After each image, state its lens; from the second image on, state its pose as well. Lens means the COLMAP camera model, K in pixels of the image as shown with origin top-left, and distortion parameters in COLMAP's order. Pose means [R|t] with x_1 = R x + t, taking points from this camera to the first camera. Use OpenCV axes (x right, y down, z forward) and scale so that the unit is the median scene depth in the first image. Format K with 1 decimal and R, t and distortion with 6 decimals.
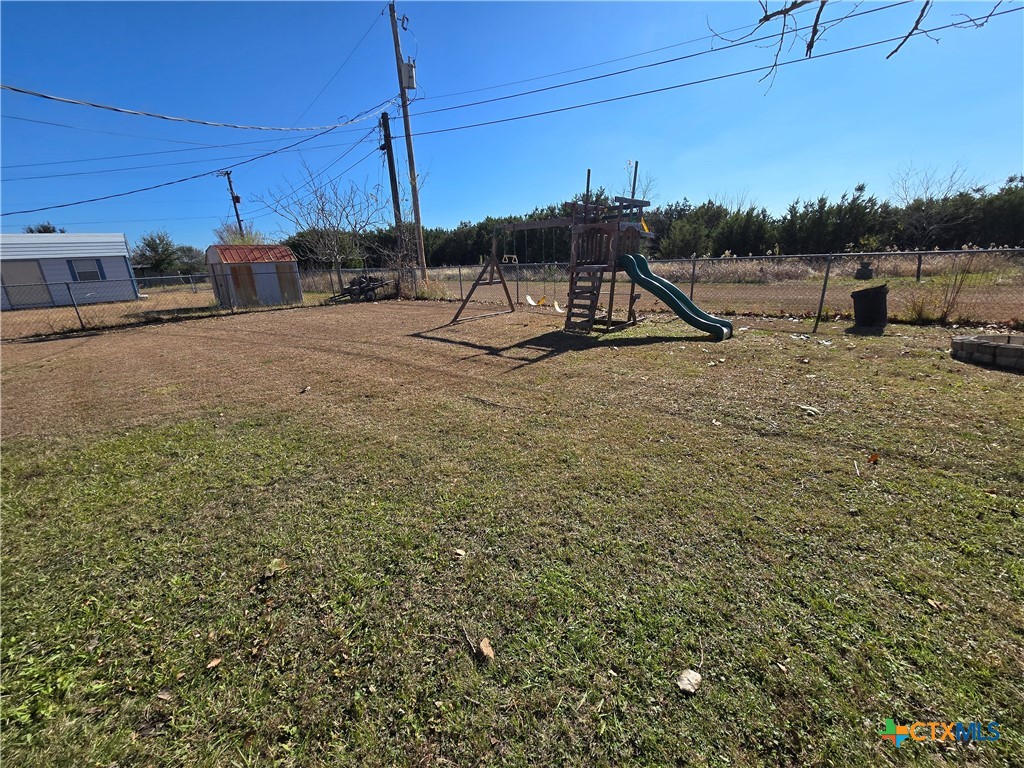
lens RADIAL K [[420.1, 0, 516.0], [0, 420.1, 384.2], [0, 0, 1]] dist [-0.003433, 0.000642]
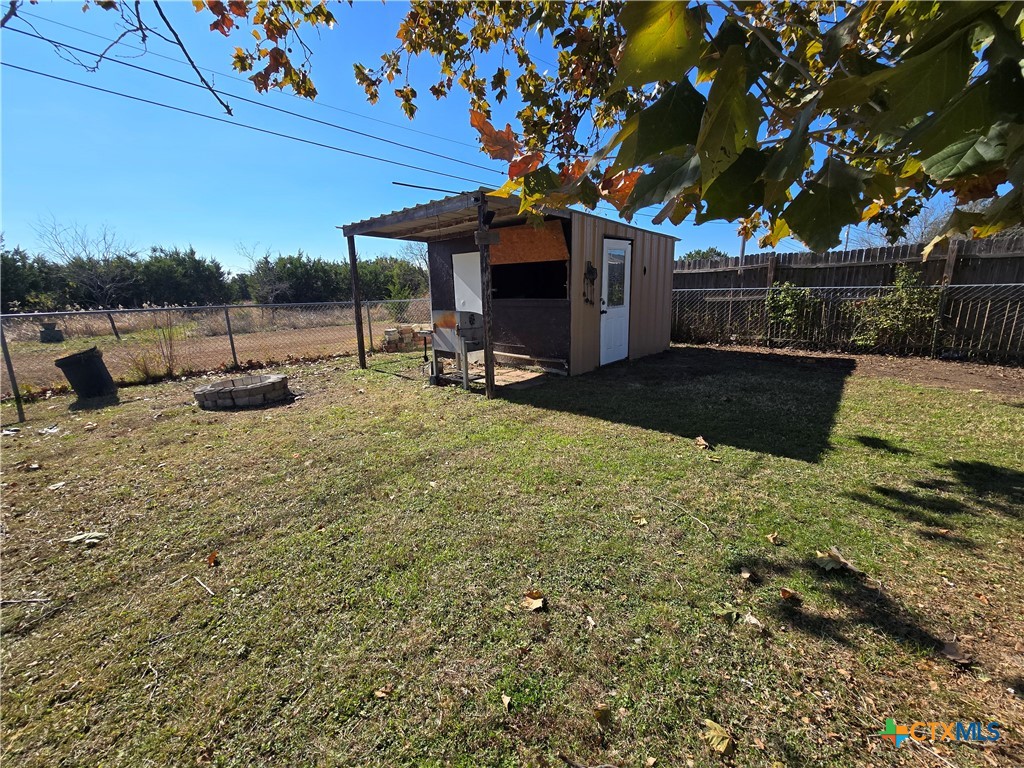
lens RADIAL K [[420.1, 0, 514.9], [0, 420.1, 379.4], [0, 0, 1]] dist [-0.003433, 0.000642]
pose [[0.050756, -0.174893, 0.983278, 0.067021], [0.312774, 0.937803, 0.150659, -0.036032], [-0.948471, 0.299897, 0.102301, 0.114891]]
